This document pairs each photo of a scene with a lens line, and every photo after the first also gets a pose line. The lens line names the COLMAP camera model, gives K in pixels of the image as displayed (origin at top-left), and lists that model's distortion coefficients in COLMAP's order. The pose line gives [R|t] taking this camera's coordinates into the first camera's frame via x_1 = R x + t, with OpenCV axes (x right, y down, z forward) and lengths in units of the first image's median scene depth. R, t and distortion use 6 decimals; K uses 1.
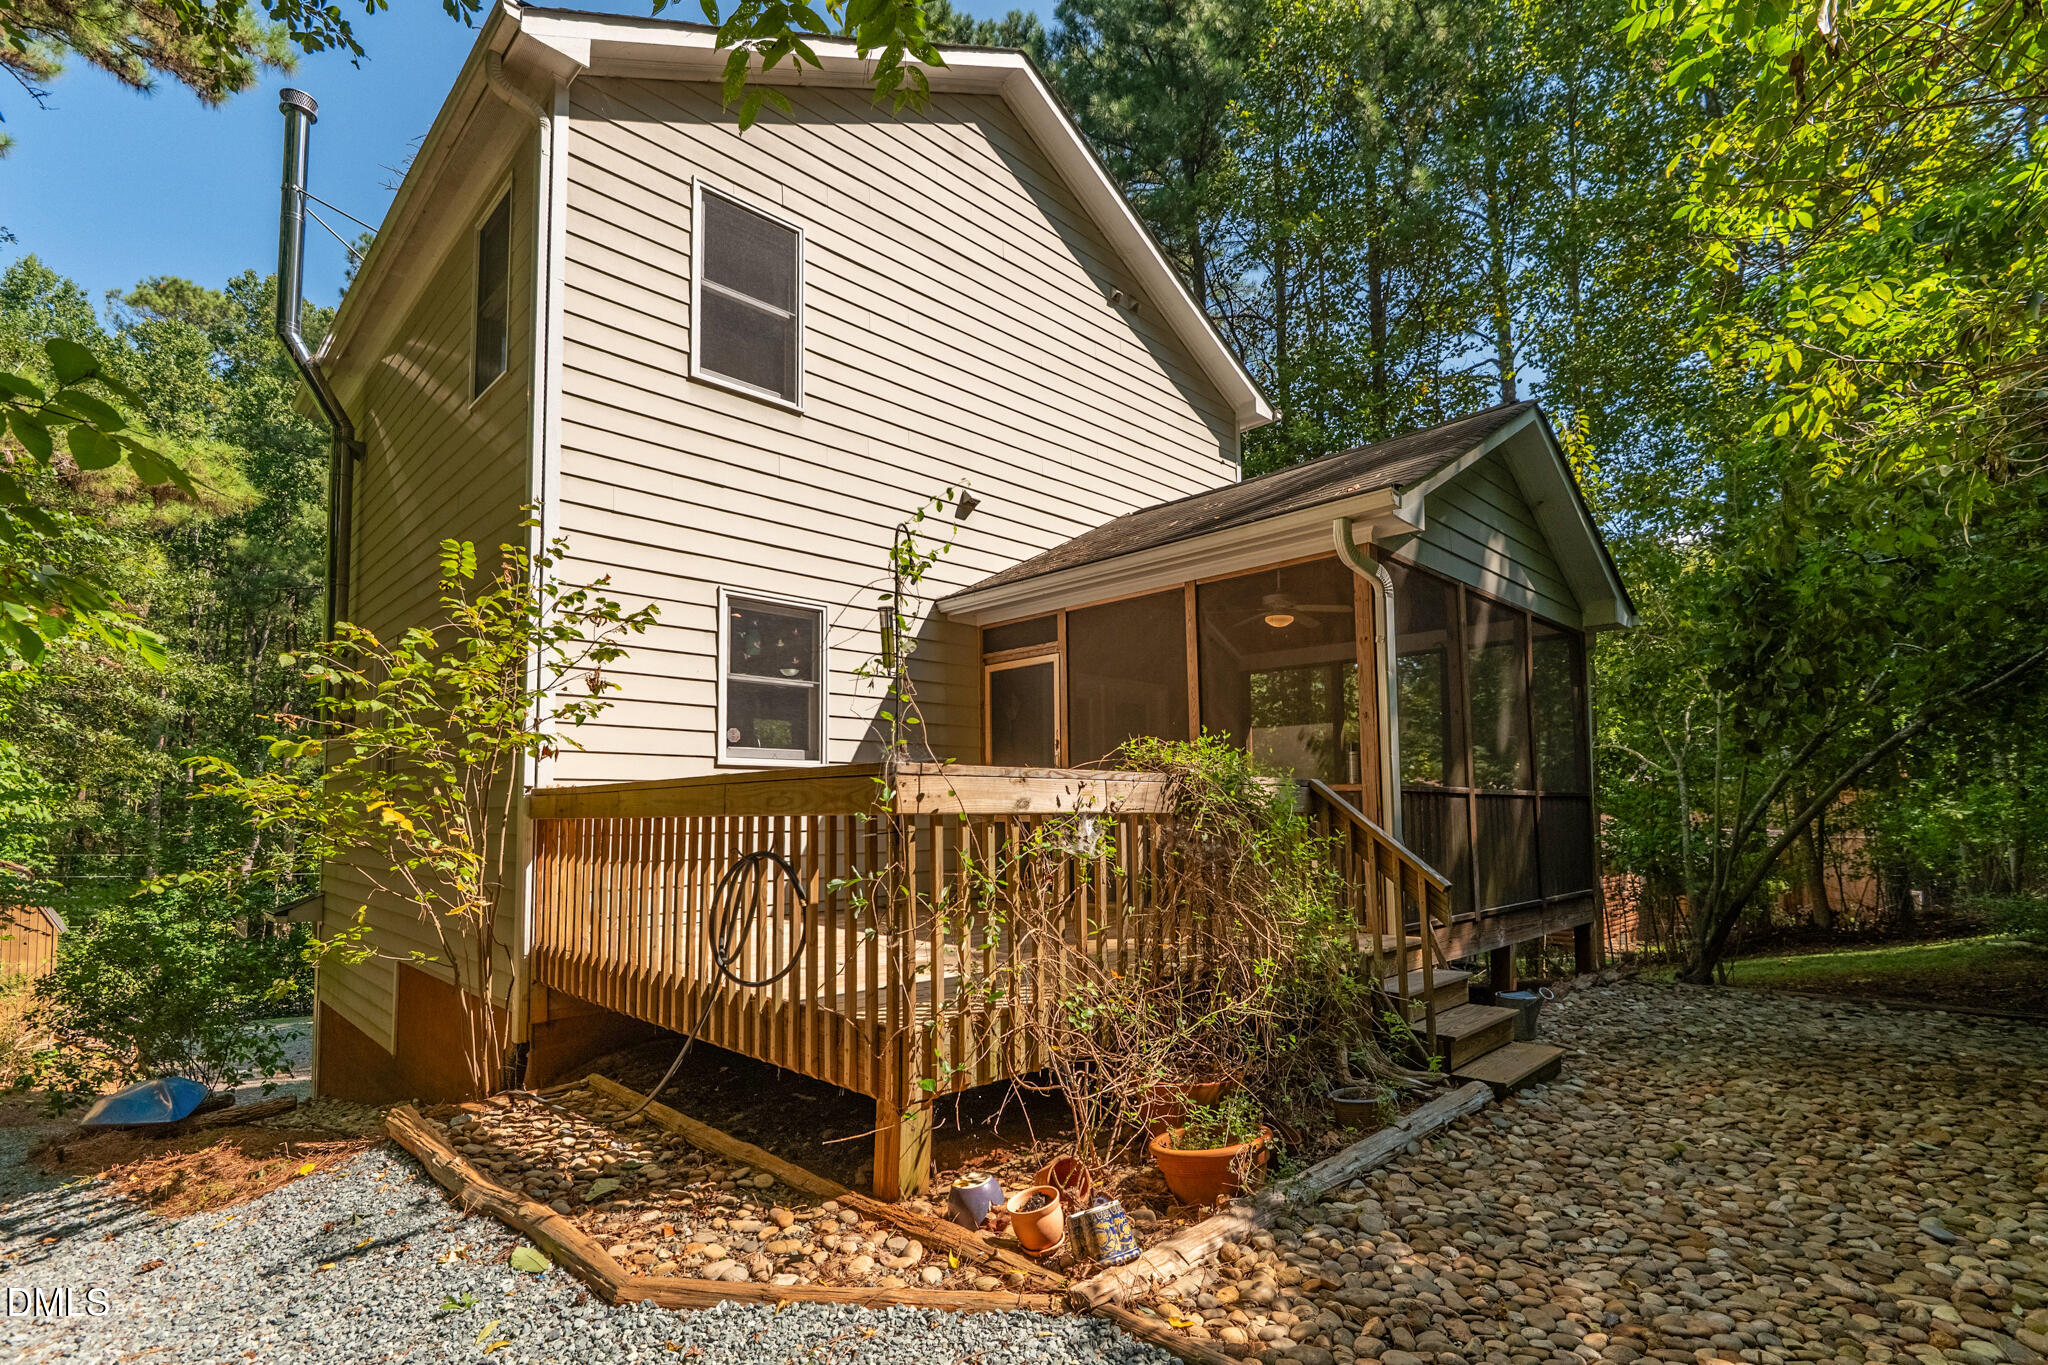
lens RADIAL K [[969.8, 0, 1024.8], [0, 969.8, 795.0], [0, 0, 1]] dist [-0.000140, -0.000486]
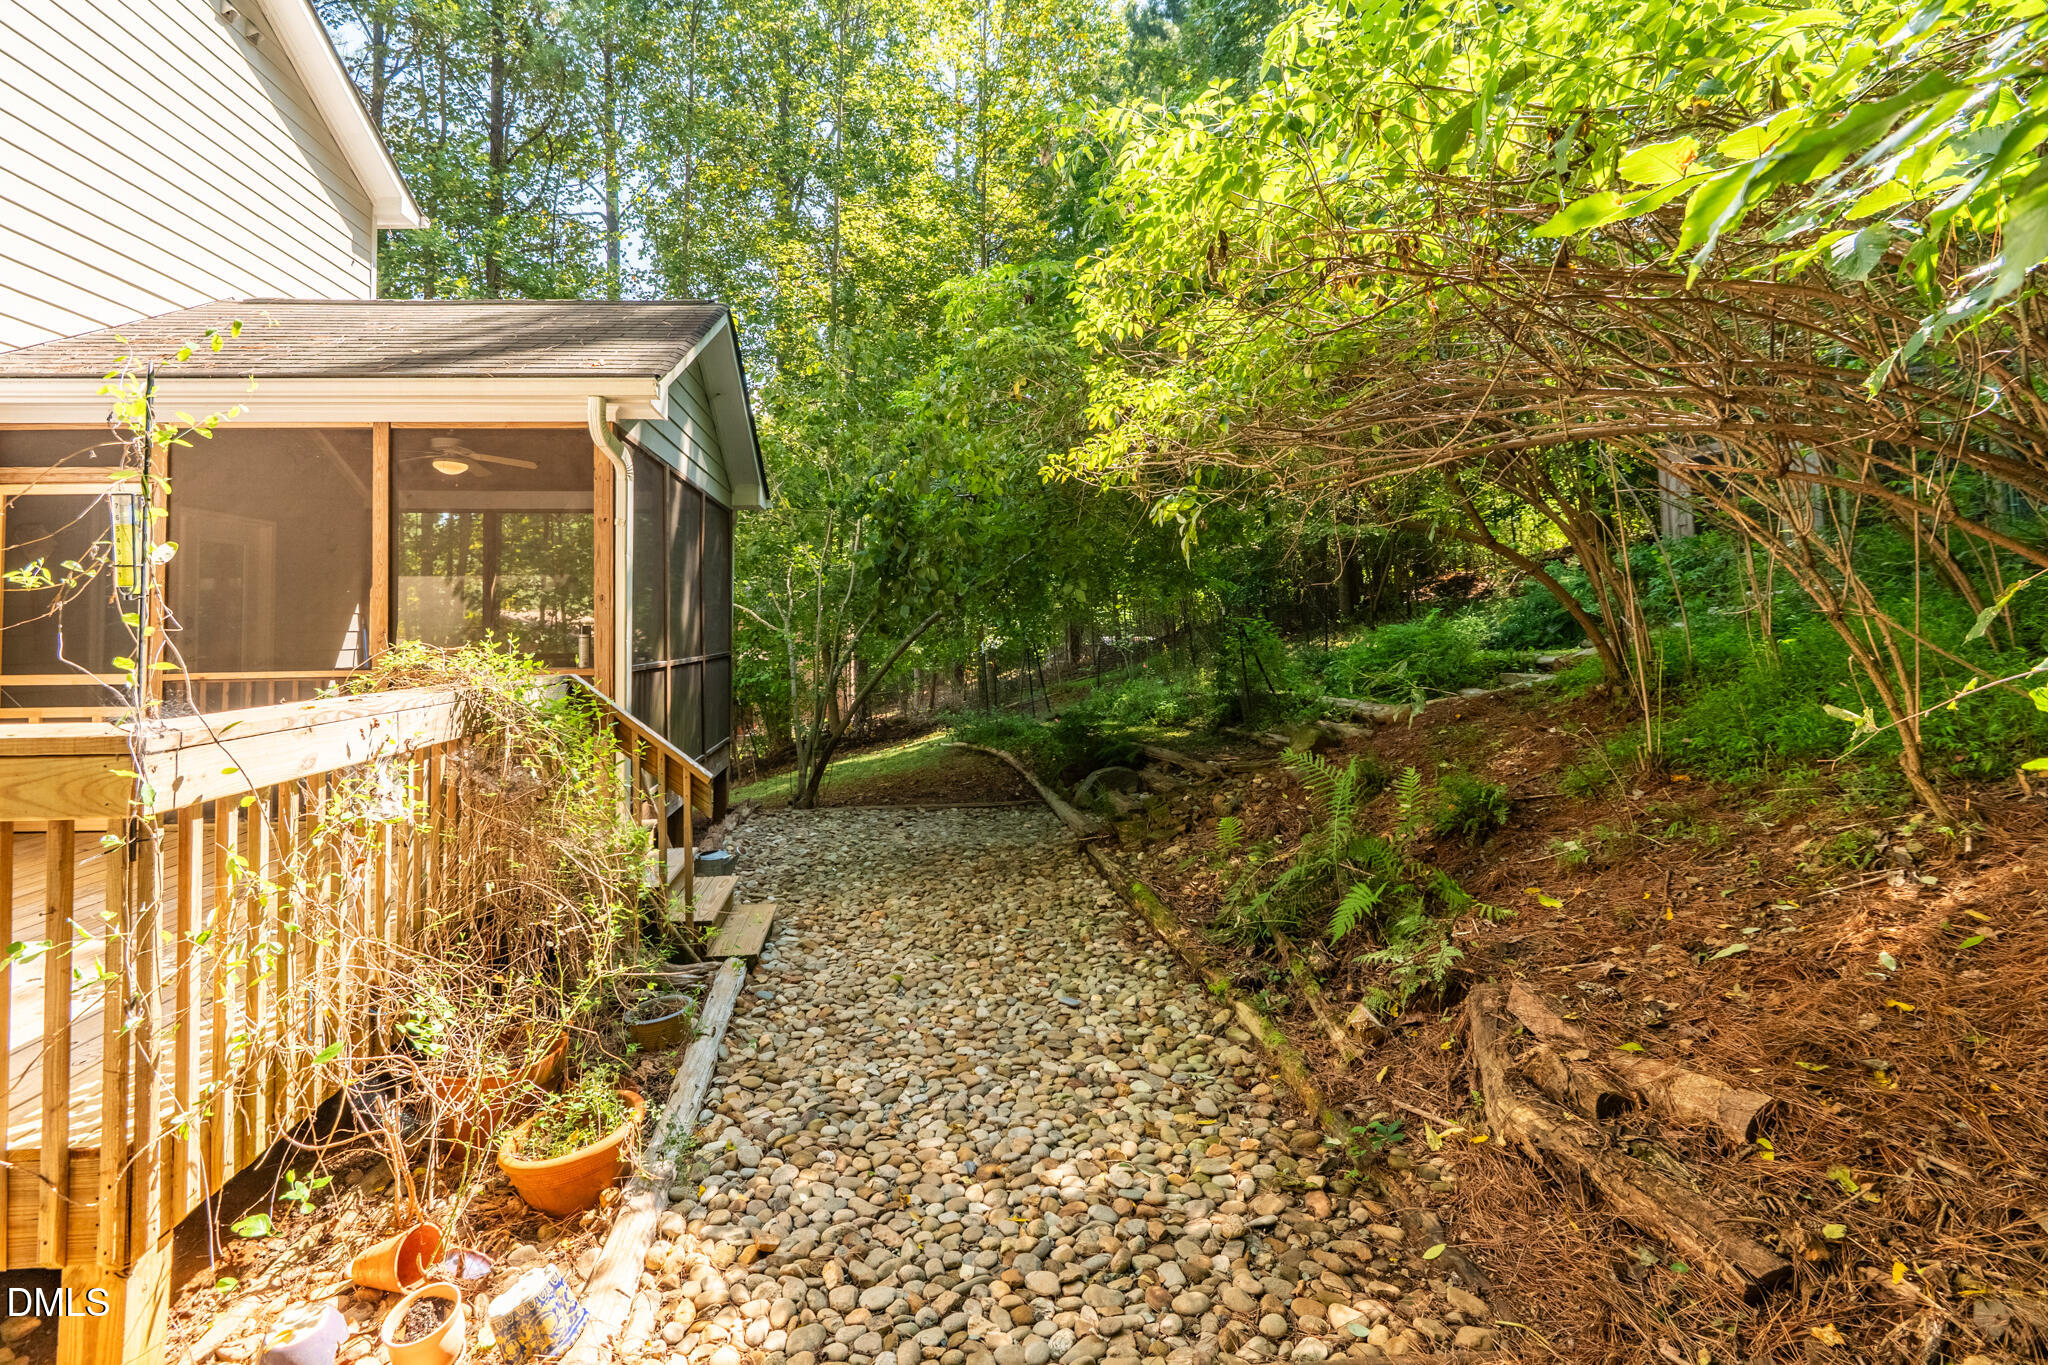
lens RADIAL K [[958.3, 0, 1020.5], [0, 958.3, 652.6], [0, 0, 1]] dist [-0.002425, -0.001556]
pose [[0.661680, -0.000078, 0.749786, -0.148458], [-0.007292, 0.999952, 0.006540, -0.065058], [-0.749751, -0.009795, 0.661648, 0.102475]]
